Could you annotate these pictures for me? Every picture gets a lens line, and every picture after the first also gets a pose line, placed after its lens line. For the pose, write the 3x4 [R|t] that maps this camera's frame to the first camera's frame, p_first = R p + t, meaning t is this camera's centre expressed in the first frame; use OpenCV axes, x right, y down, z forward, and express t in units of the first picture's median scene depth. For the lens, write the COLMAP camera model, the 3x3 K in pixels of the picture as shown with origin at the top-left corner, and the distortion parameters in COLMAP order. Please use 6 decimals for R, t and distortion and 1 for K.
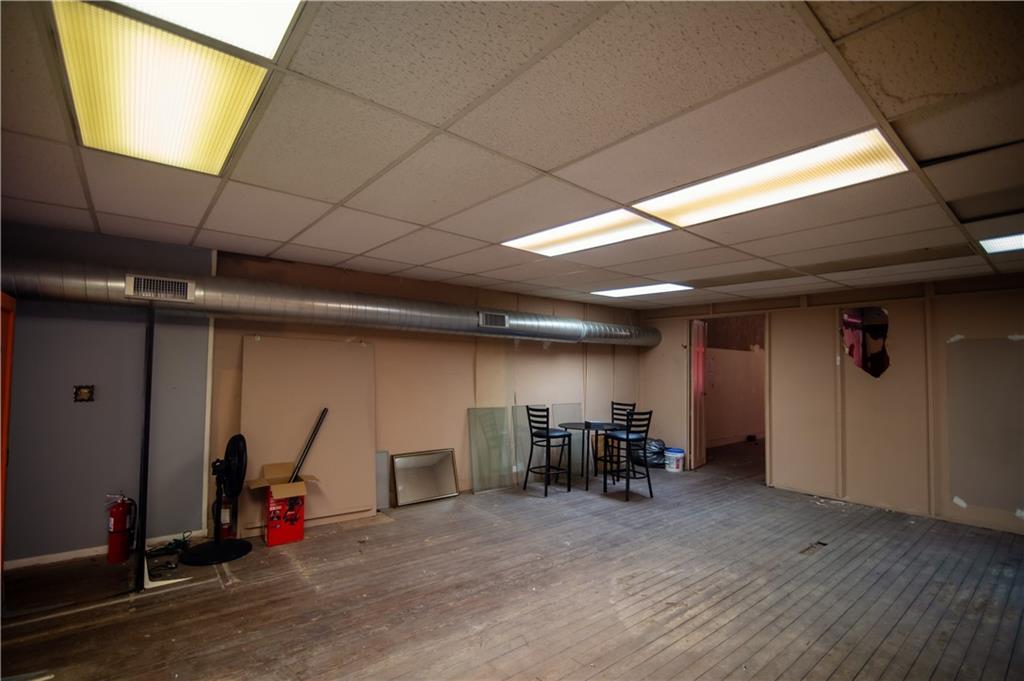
lens RADIAL K [[473.7, 0, 510.0], [0, 473.7, 344.0], [0, 0, 1]] dist [-0.019001, 0.000088]
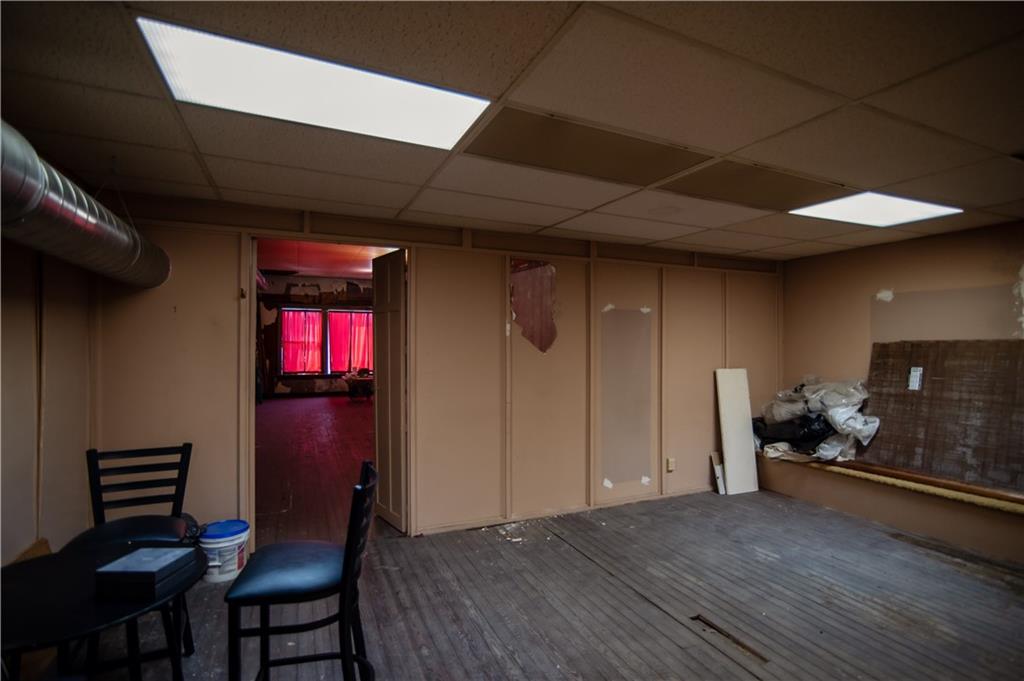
lens RADIAL K [[473.7, 0, 510.0], [0, 473.7, 344.0], [0, 0, 1]] dist [-0.019001, 0.000088]
pose [[0.249123, -0.004767, 0.968460, -0.001406], [-0.049827, 0.998600, 0.017732, 0.045988], [-0.967189, -0.052673, 0.248537, 0.835686]]
